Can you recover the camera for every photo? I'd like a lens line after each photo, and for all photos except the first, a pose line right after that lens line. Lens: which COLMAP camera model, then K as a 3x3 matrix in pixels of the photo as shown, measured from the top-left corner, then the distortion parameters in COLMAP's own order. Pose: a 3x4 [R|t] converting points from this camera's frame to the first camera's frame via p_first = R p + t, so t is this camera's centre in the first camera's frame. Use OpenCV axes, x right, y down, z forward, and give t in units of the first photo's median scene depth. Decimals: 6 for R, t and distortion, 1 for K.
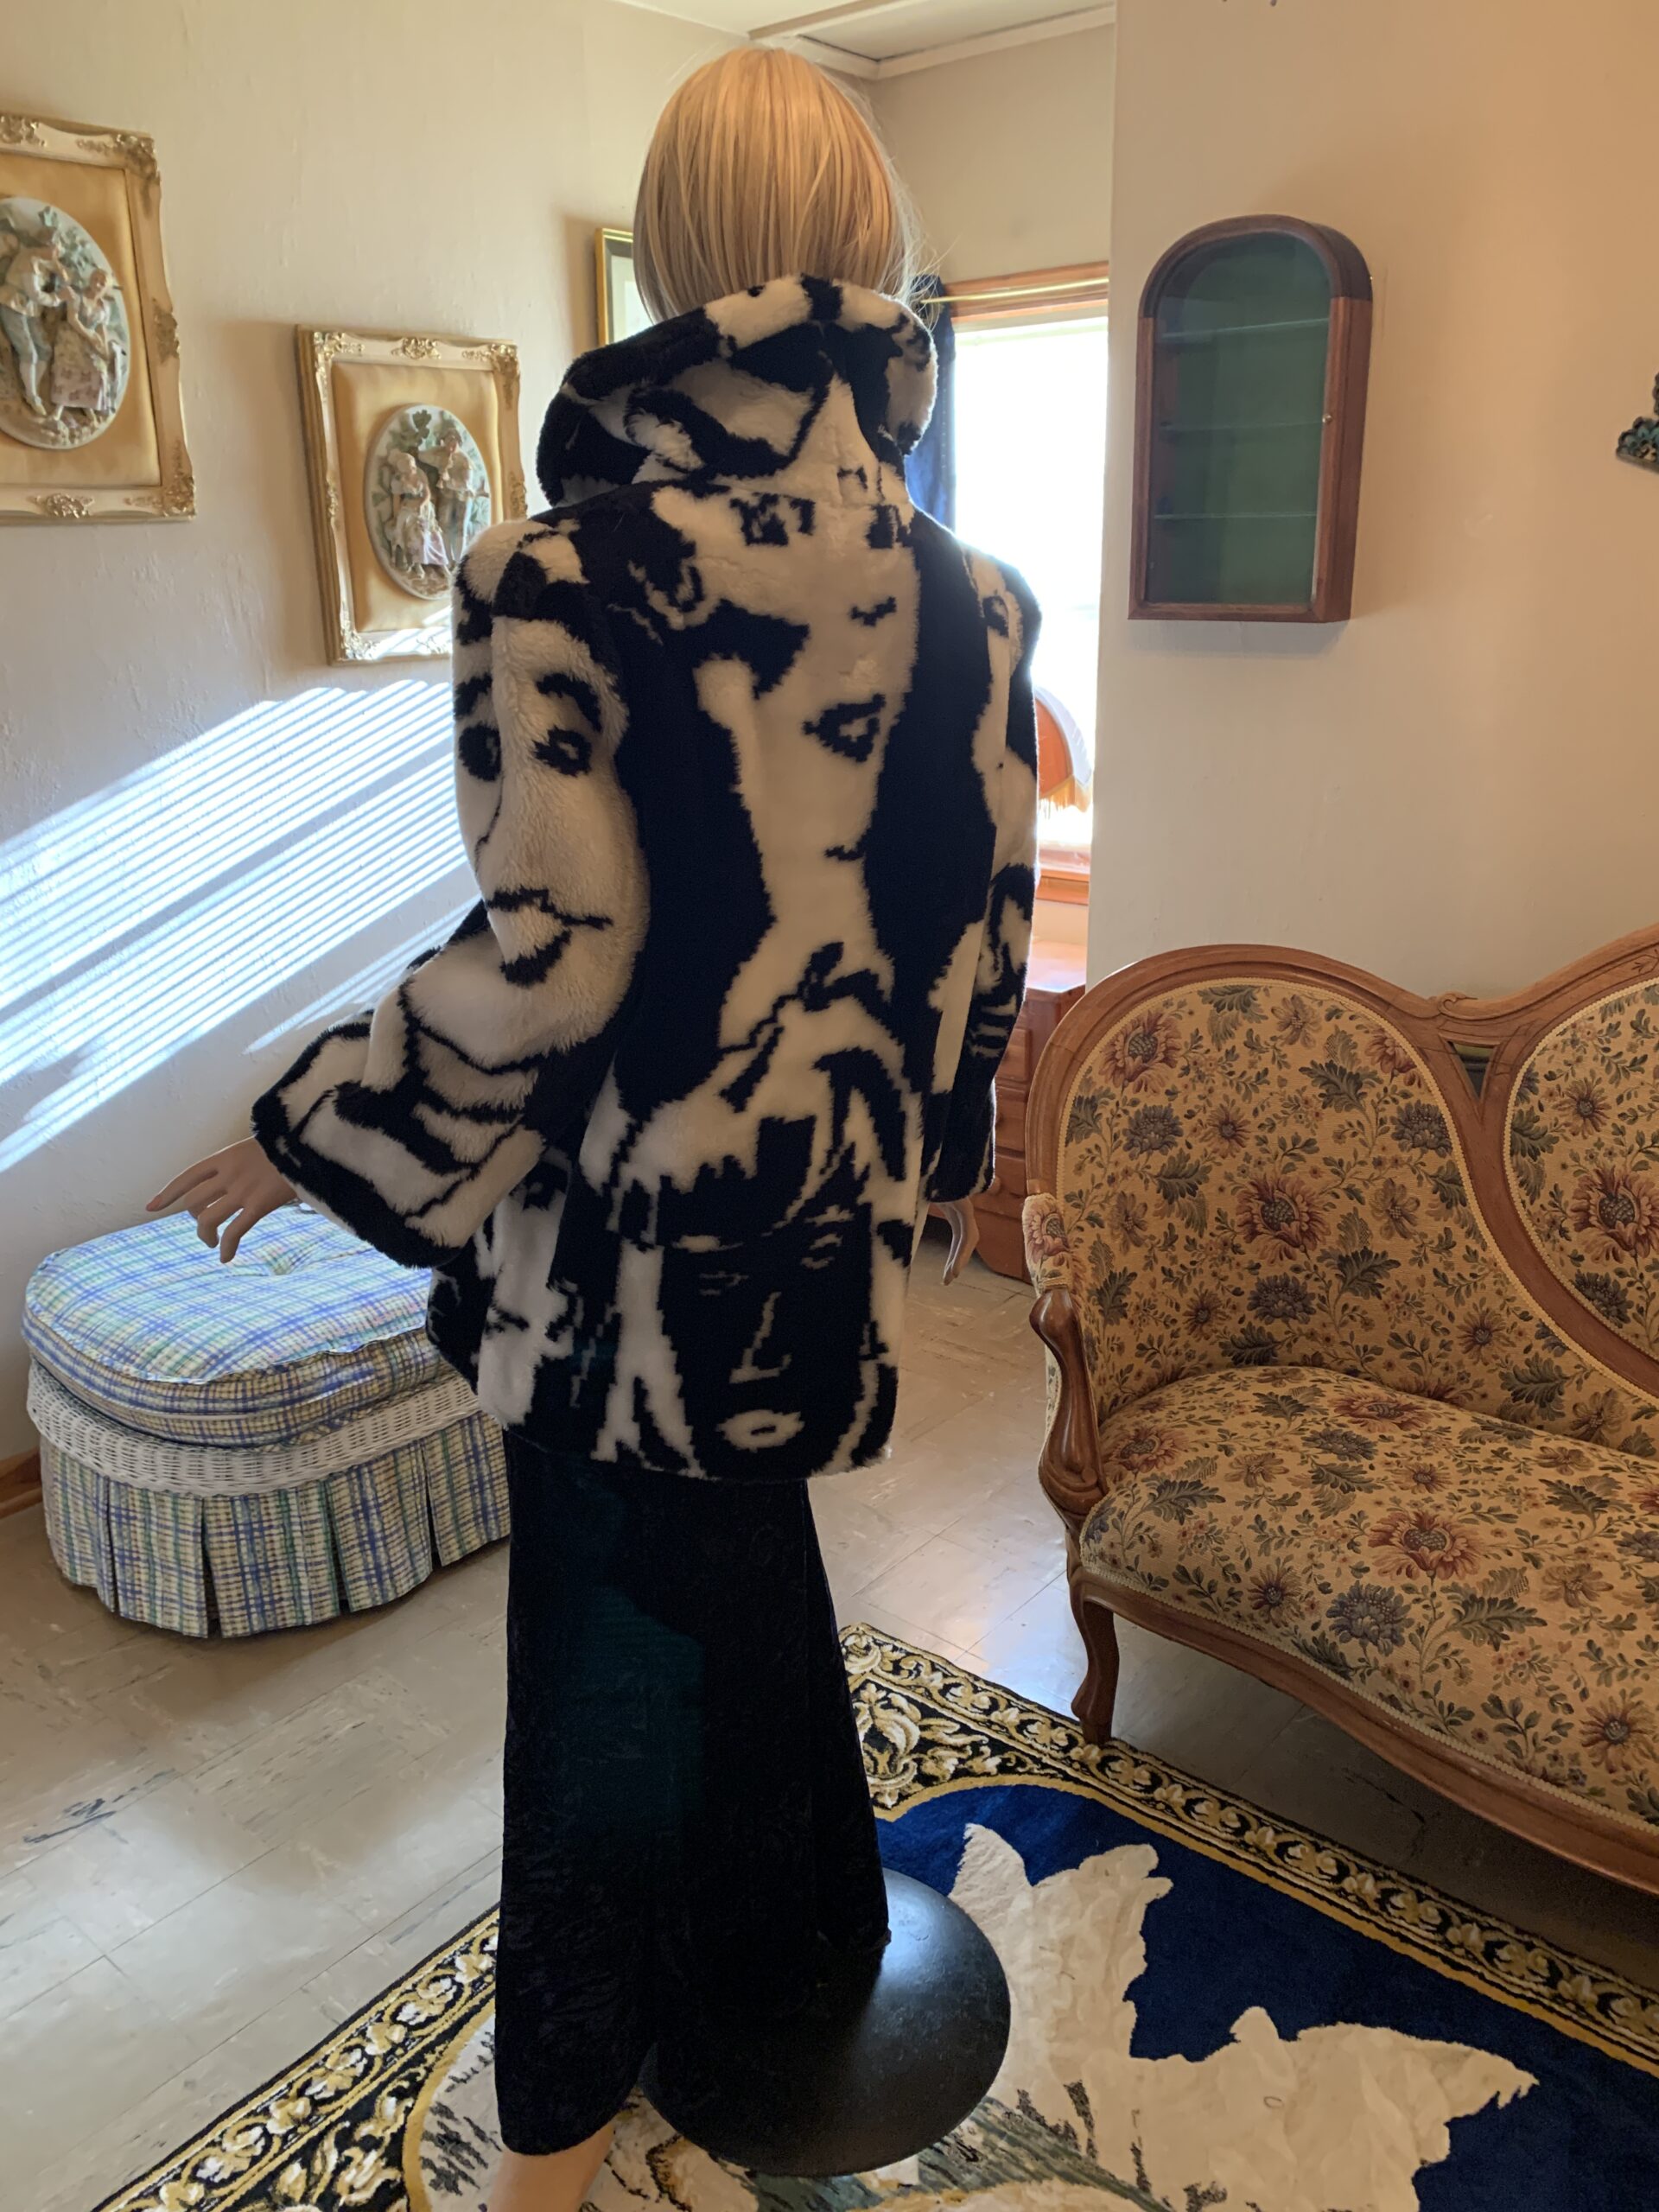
lens RADIAL K [[1684.7, 0, 817.1], [0, 1684.7, 1107.7], [0, 0, 1]] dist [0.042960, -0.062112]
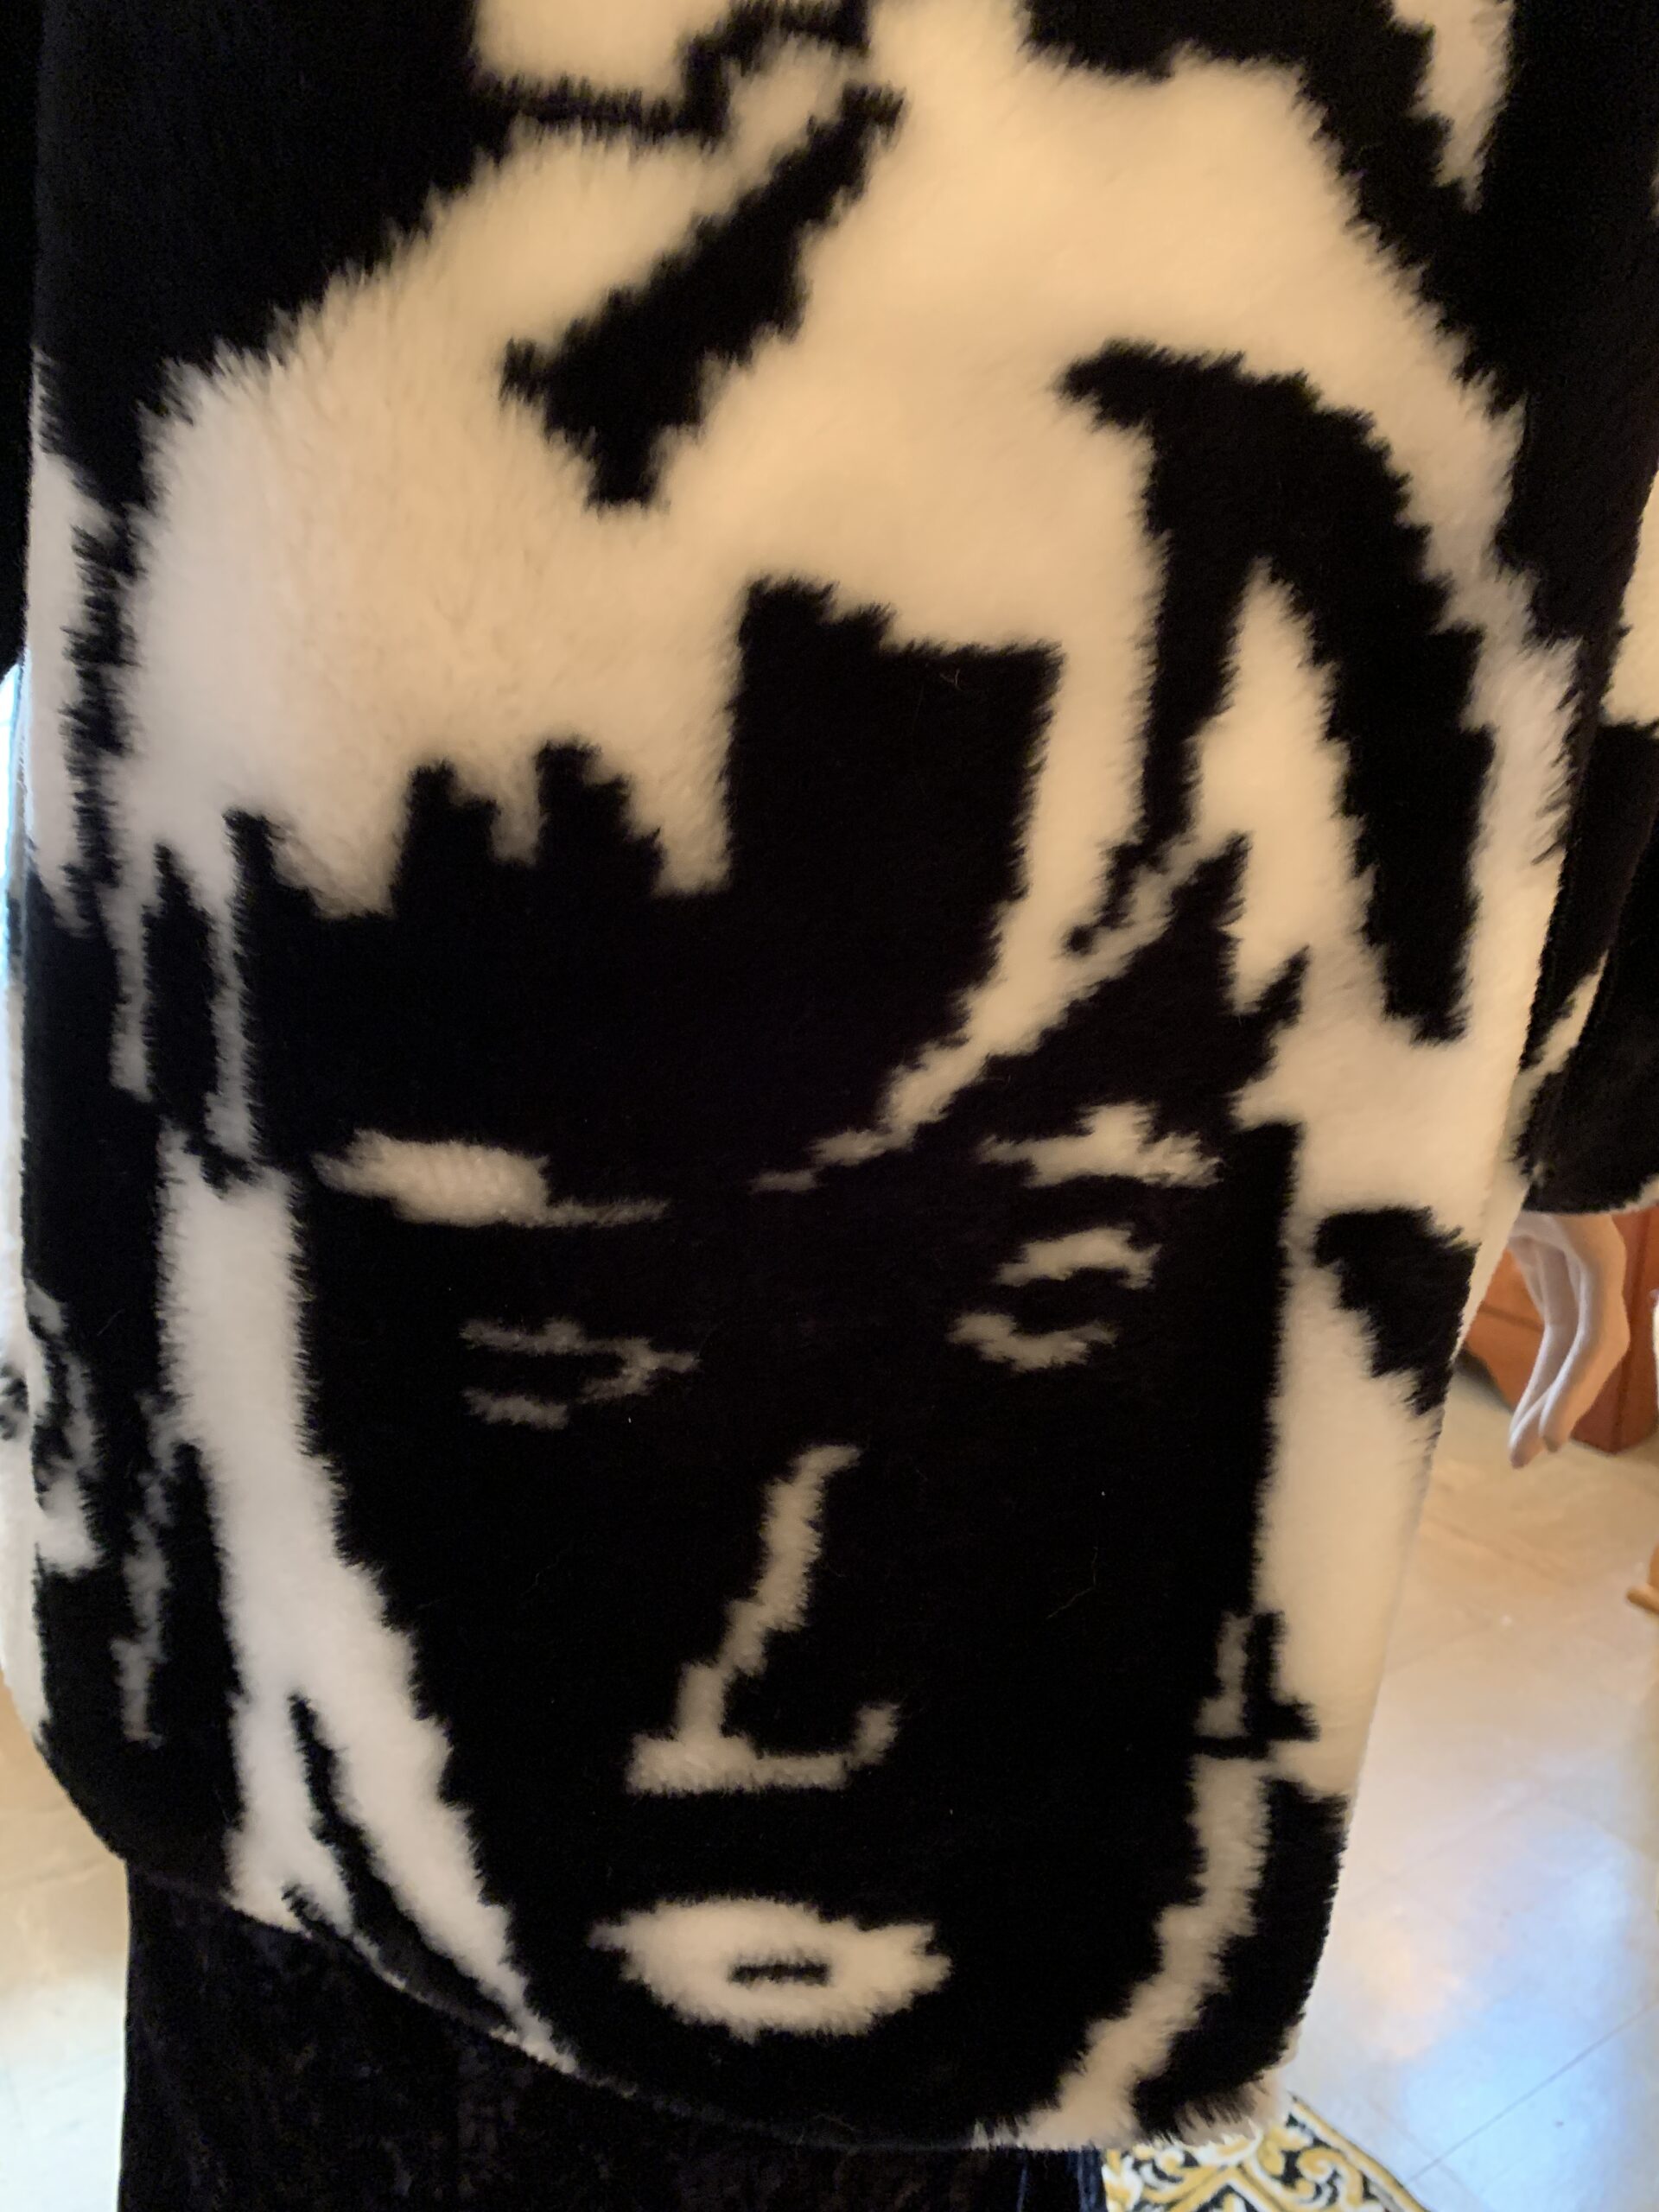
lens RADIAL K [[1684.7, 0, 817.1], [0, 1684.7, 1107.7], [0, 0, 1]] dist [0.042960, -0.062112]
pose [[0.958195, 0.092271, -0.270828, 0.032080], [-0.103545, 0.994242, -0.027607, 0.068998], [0.266721, 0.054496, 0.962232, 0.765780]]
